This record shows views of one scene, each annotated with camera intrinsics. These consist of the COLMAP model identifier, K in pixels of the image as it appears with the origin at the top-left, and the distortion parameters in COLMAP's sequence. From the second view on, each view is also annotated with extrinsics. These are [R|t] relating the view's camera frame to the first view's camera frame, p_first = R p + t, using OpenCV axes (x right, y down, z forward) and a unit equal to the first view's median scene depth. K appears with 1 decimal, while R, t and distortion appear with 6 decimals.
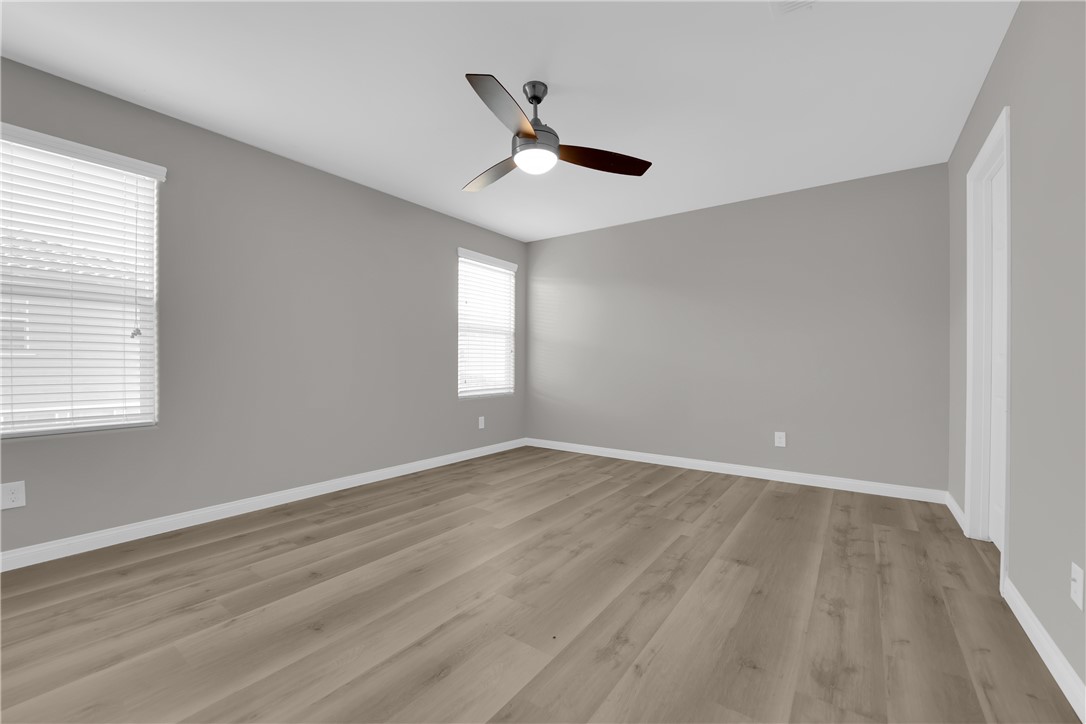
lens RADIAL K [[441.7, 0, 542.7], [0, 441.7, 363.5], [0, 0, 1]] dist [-0.015948, -0.000717]
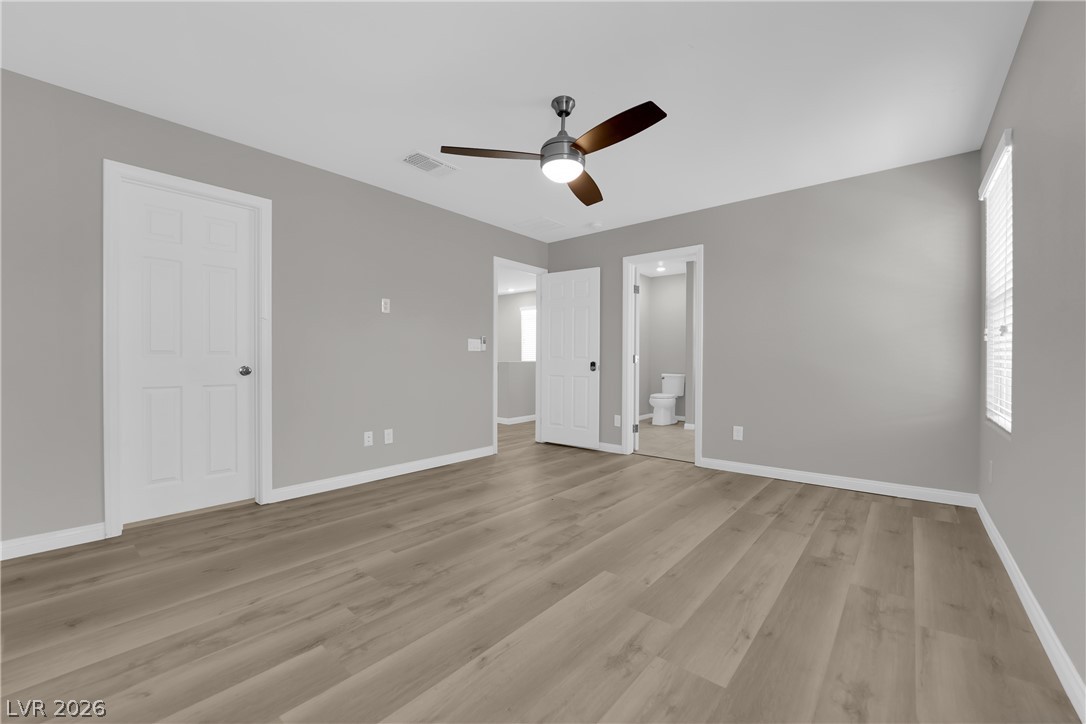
lens RADIAL K [[441.7, 0, 542.5], [0, 441.7, 361.1], [0, 0, 1]] dist [-0.015948, -0.000717]
pose [[-0.997525, -0.006686, 0.069989, -0.043363], [-0.006362, 0.999968, 0.004853, -0.004514], [-0.070019, 0.004395, -0.997536, 1.999111]]
